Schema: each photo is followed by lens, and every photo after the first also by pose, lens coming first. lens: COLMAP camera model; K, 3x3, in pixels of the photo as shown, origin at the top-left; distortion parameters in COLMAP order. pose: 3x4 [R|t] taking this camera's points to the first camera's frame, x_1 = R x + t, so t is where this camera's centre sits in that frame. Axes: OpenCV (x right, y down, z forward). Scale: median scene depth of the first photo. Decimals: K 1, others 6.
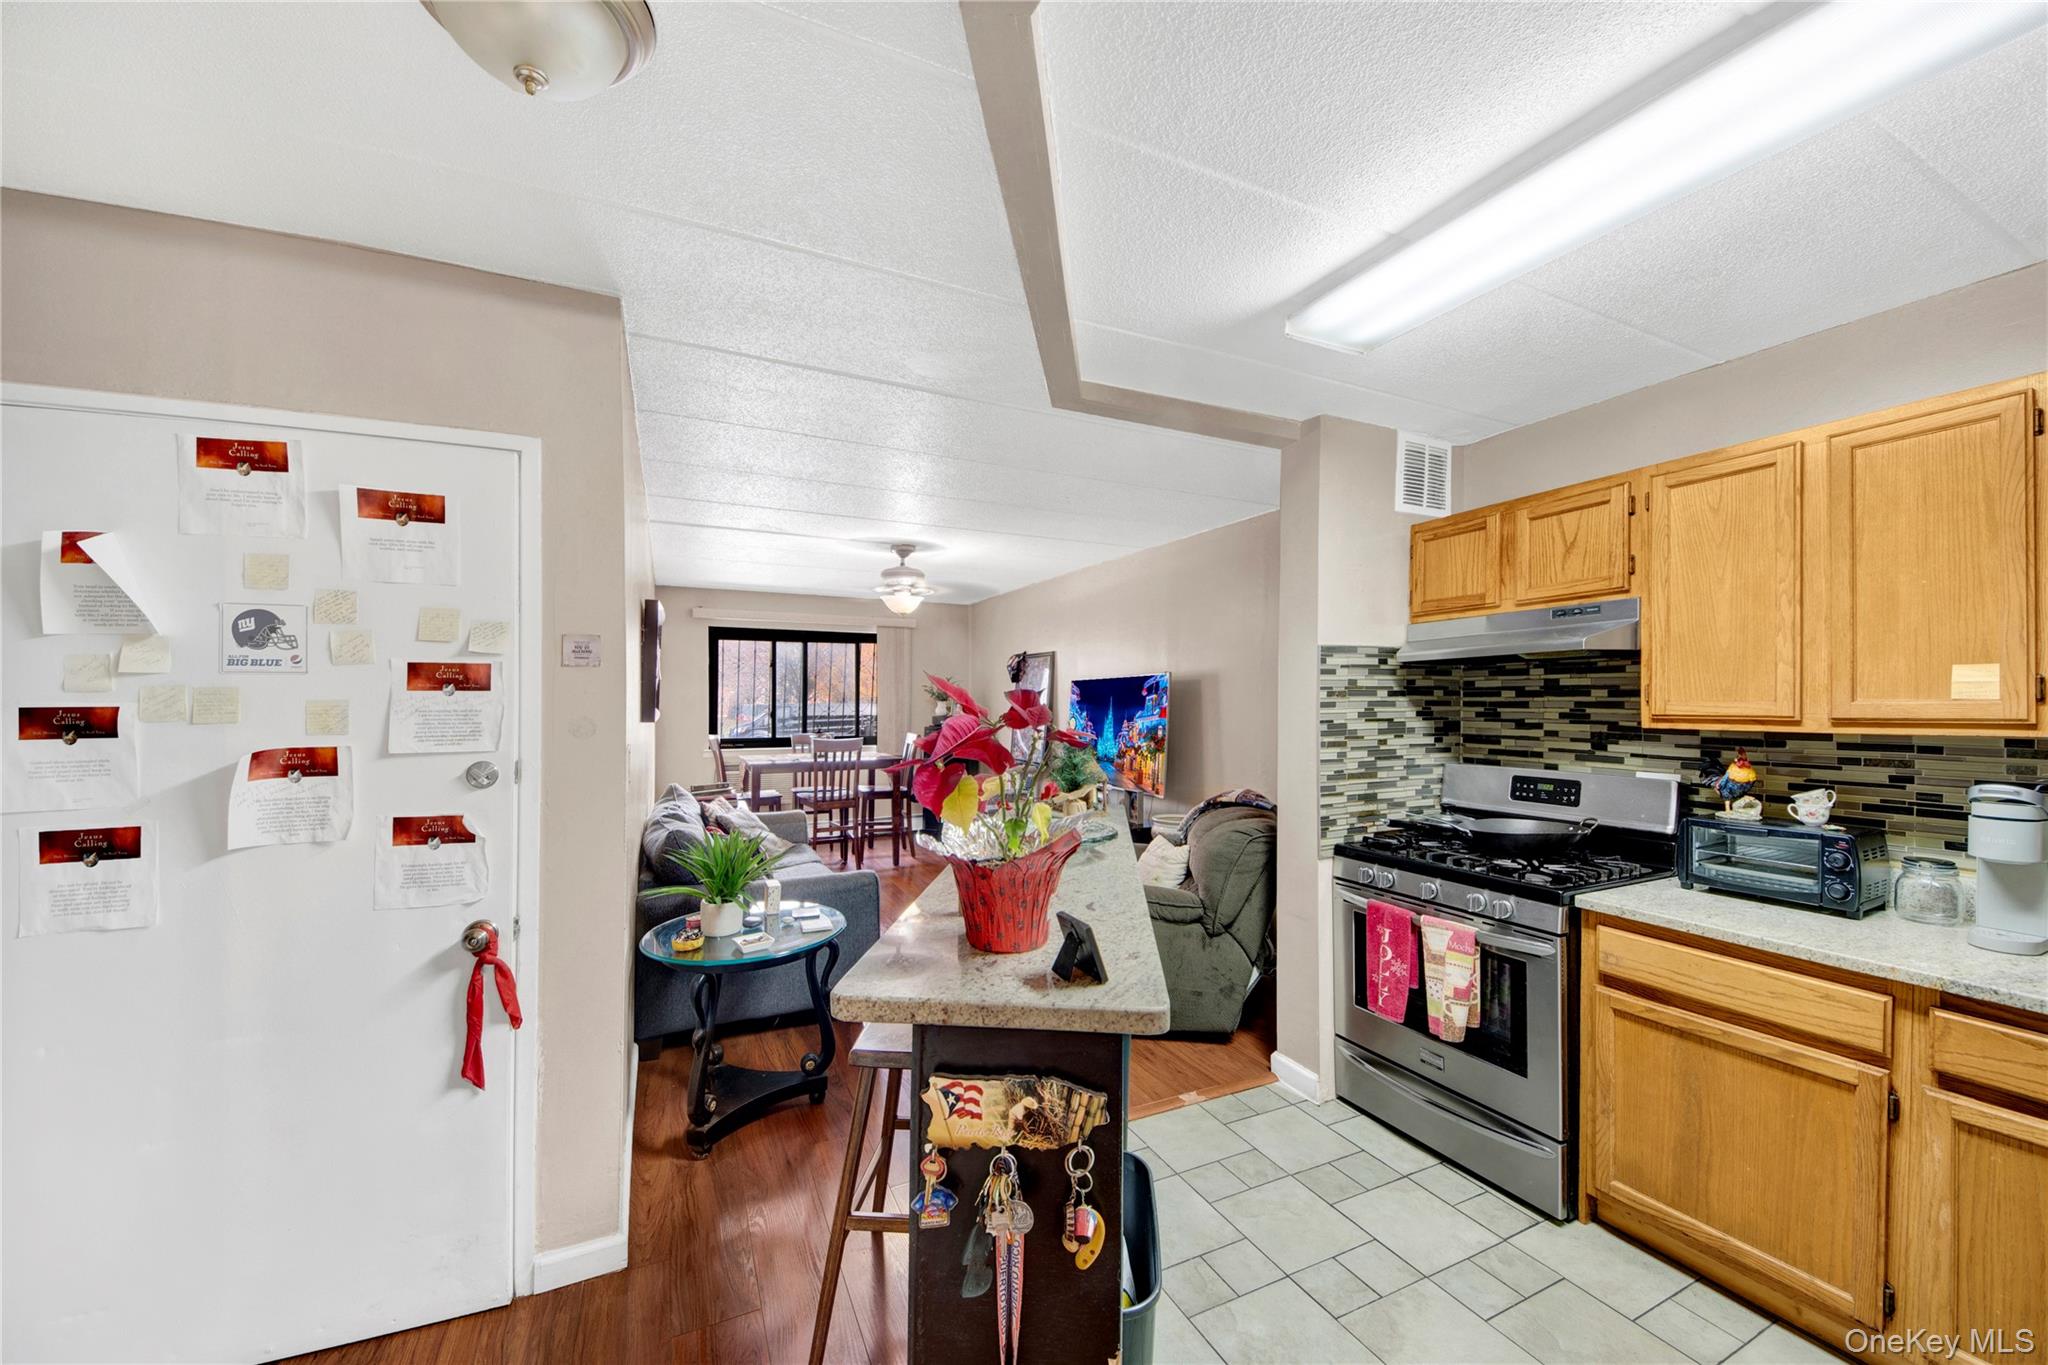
lens RADIAL K [[724.2, 0, 1024.0], [0, 724.2, 682.5], [0, 0, 1]] dist [0.000066, -0.014277]
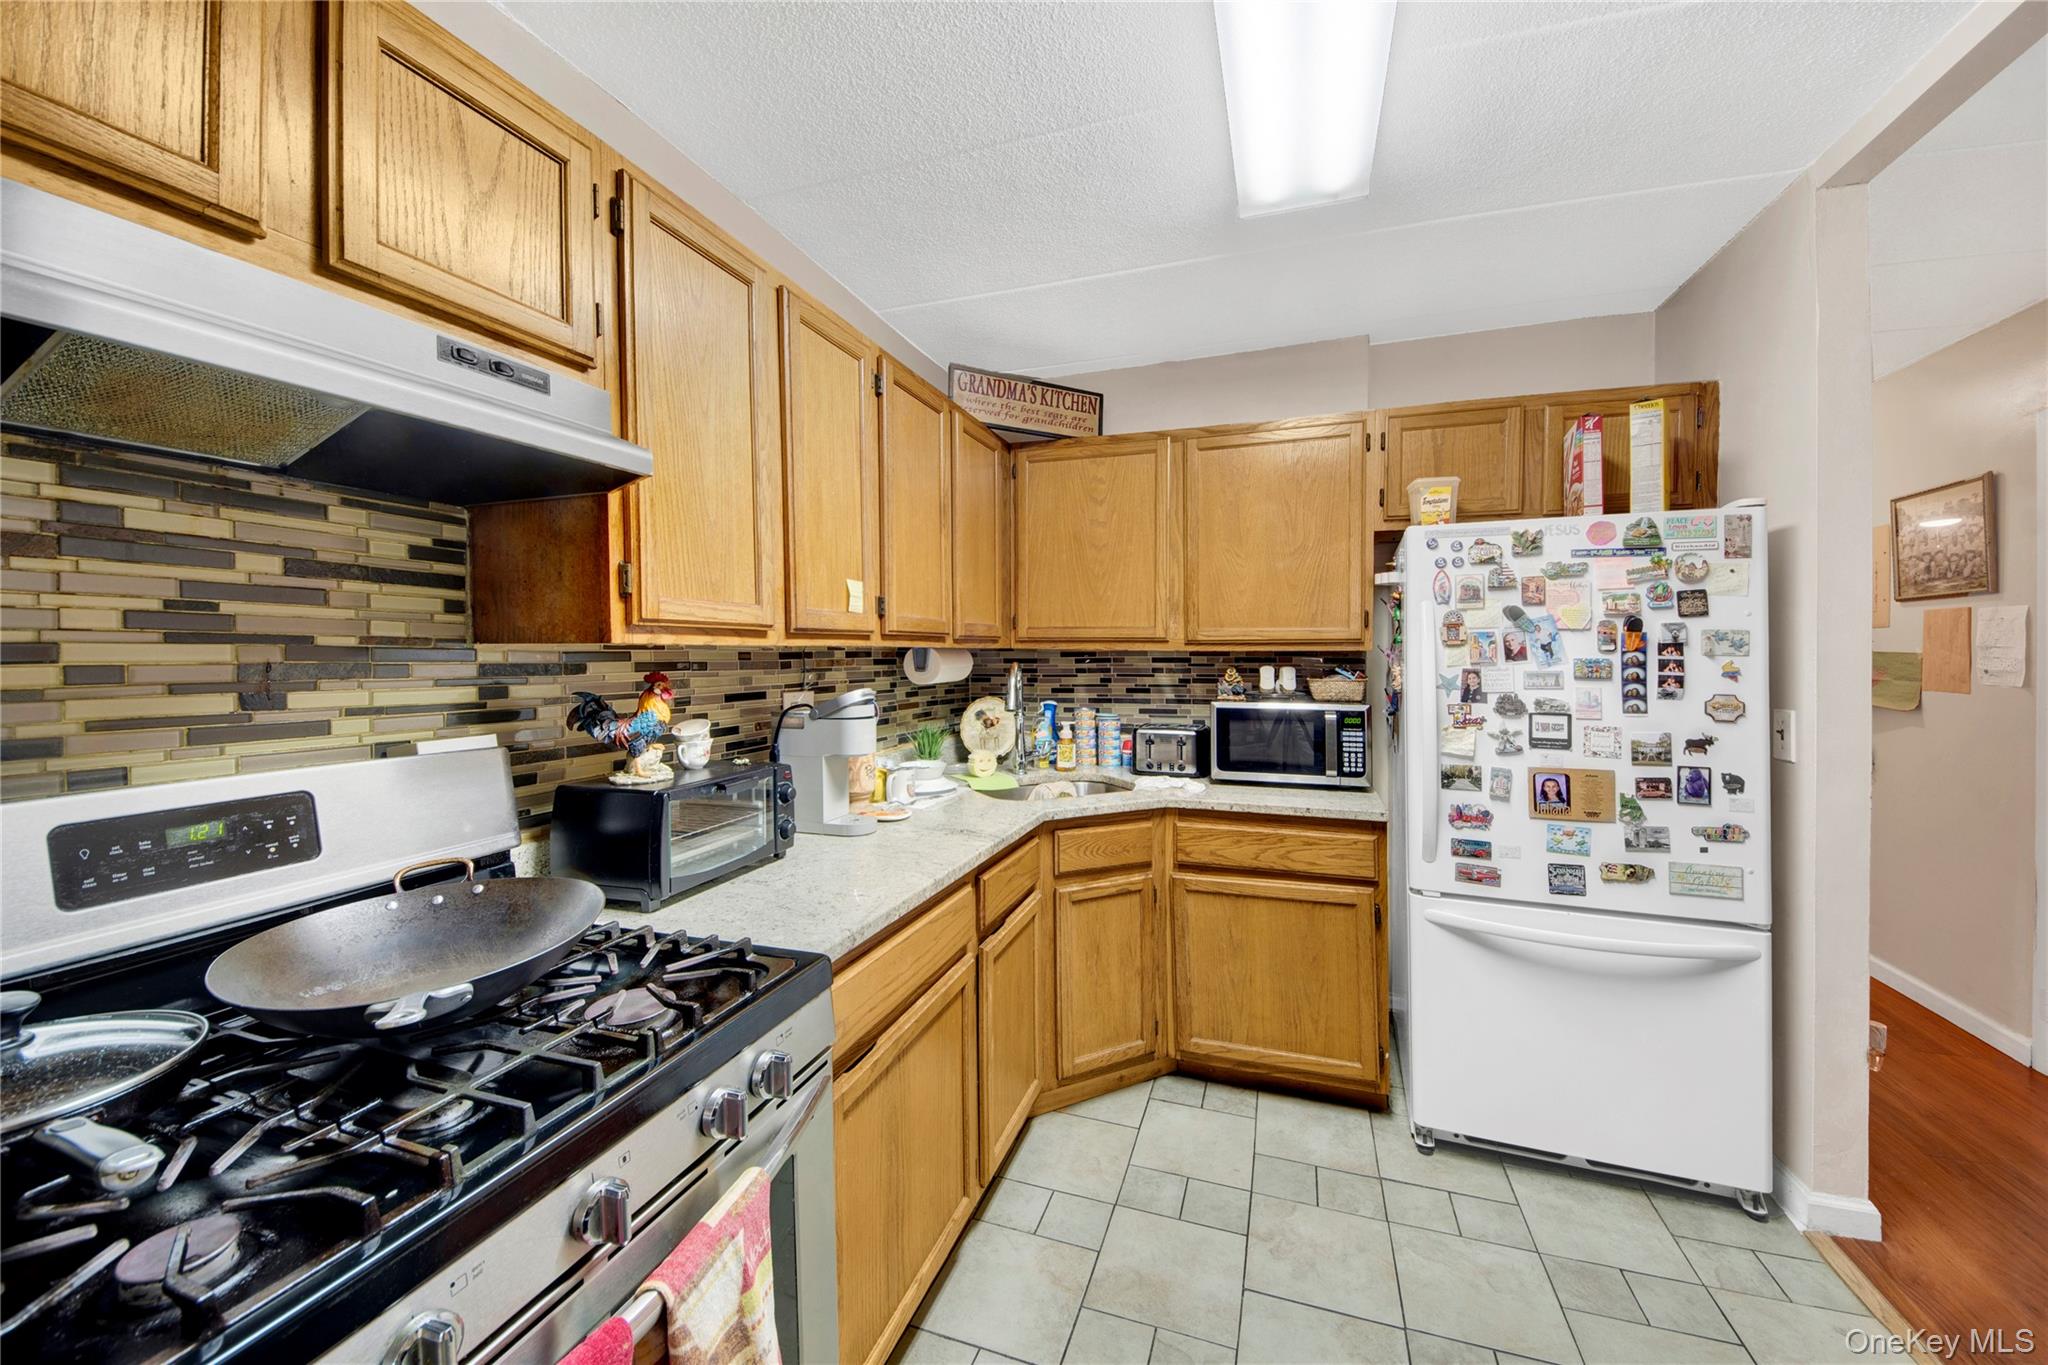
lens RADIAL K [[755.7, 0, 1056.9], [0, 755.7, 669.1], [0, 0, 1]] dist [-0.001127, -0.000134]
pose [[-0.728391, -0.016001, 0.684975, 0.207091], [-0.015754, 0.999854, 0.006604, 0.063318], [-0.684981, -0.005981, -0.728536, 1.016540]]
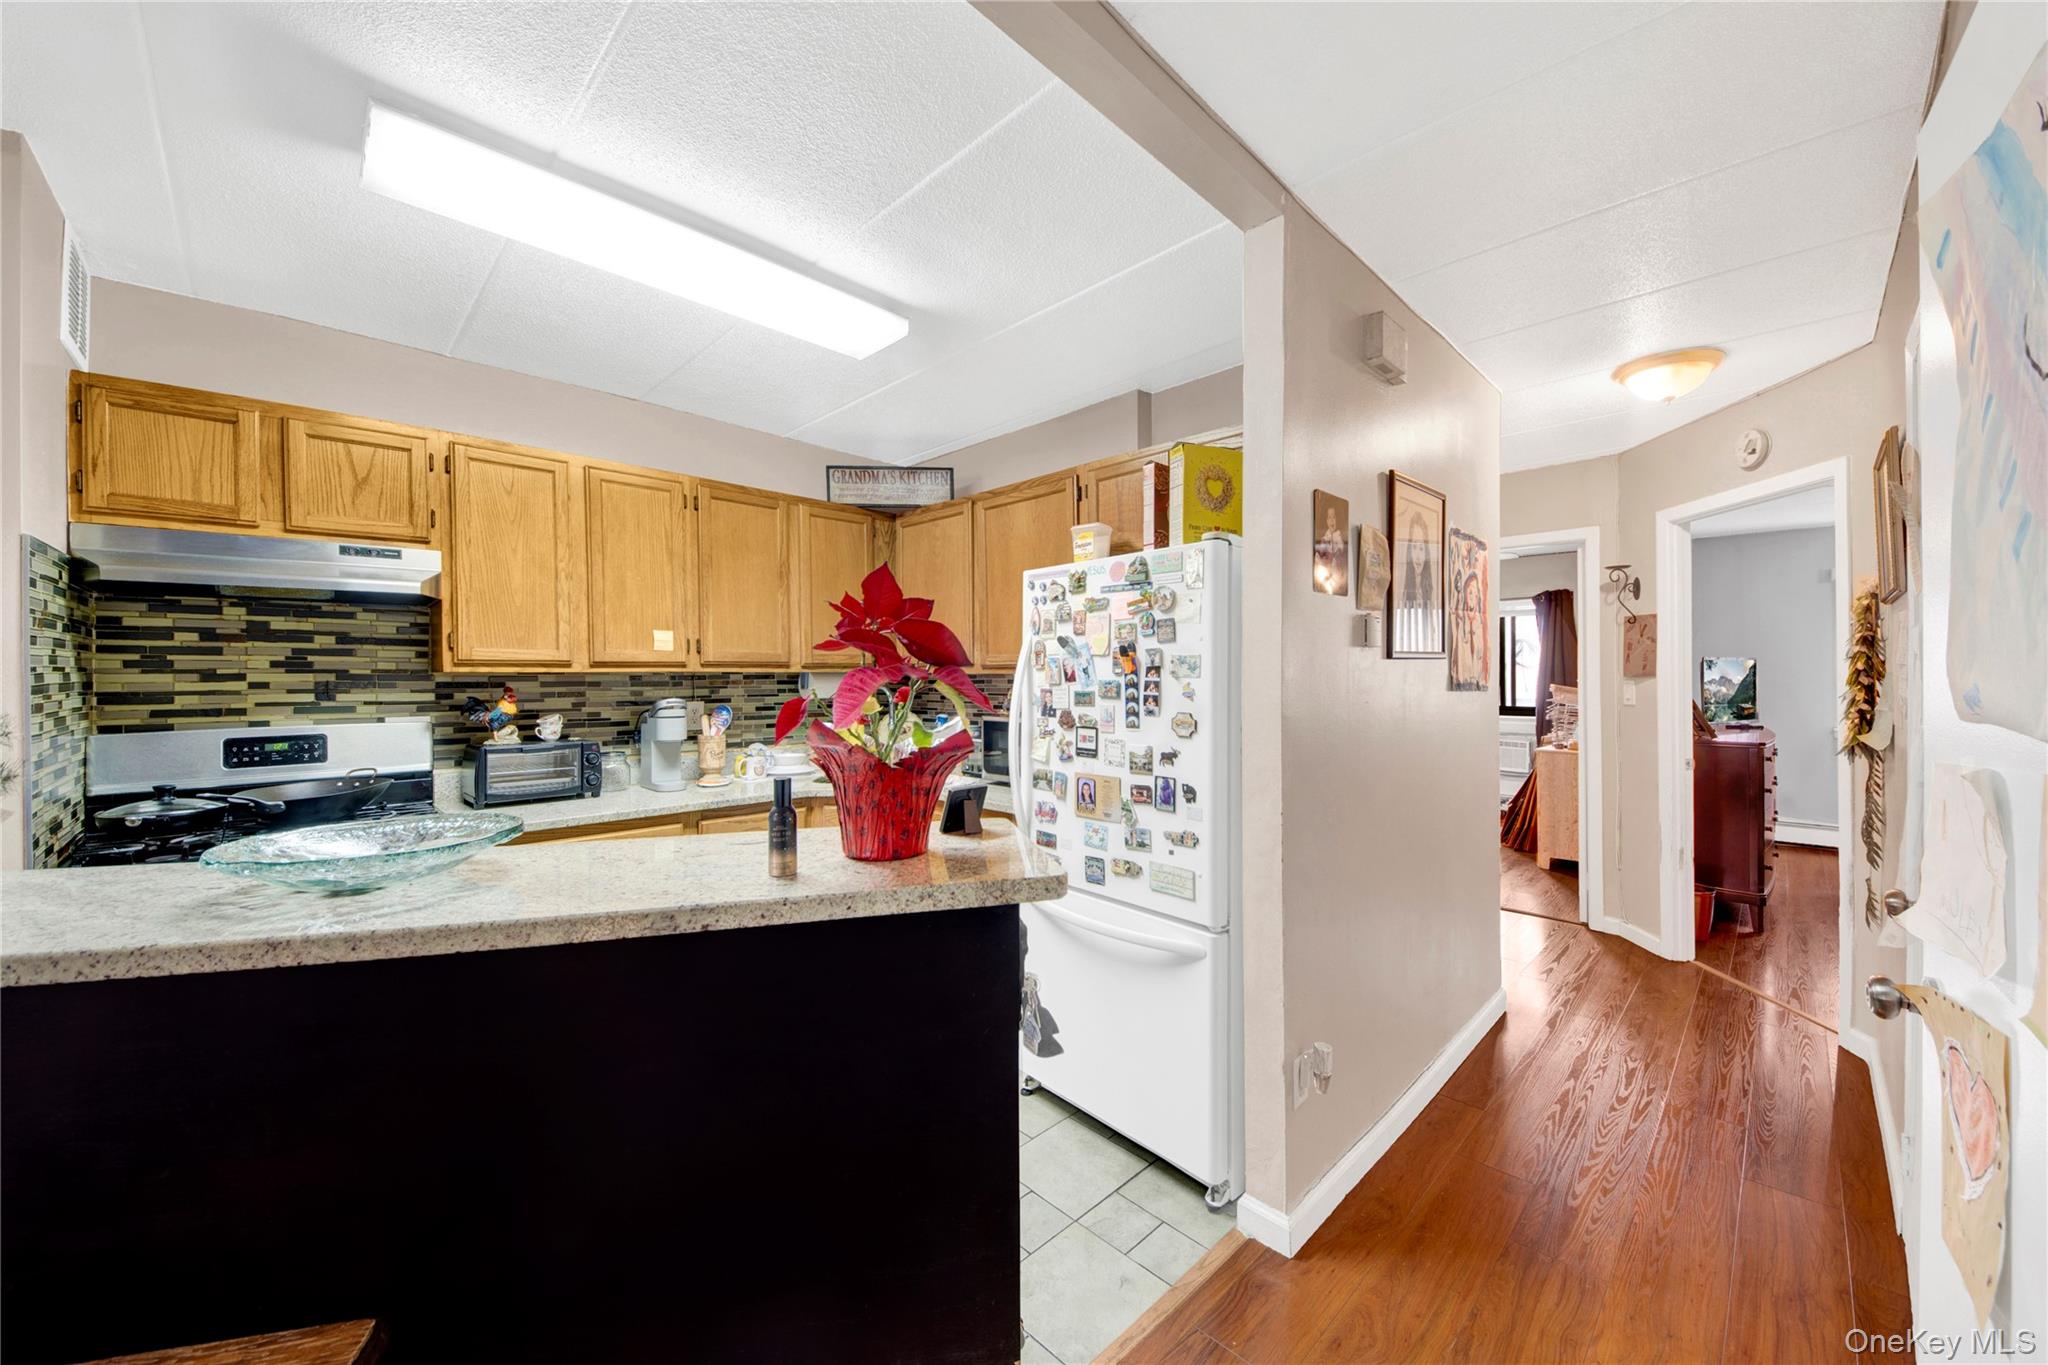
lens RADIAL K [[755.6, 0, 1024.0], [0, 755.6, 682.5], [0, 0, 1]] dist [0.000771, -0.000364]
pose [[-0.349844, -0.009342, 0.936762, -0.445425], [-0.018254, 0.999828, 0.003153, 0.051319], [-0.936630, -0.015997, -0.349954, 0.499882]]
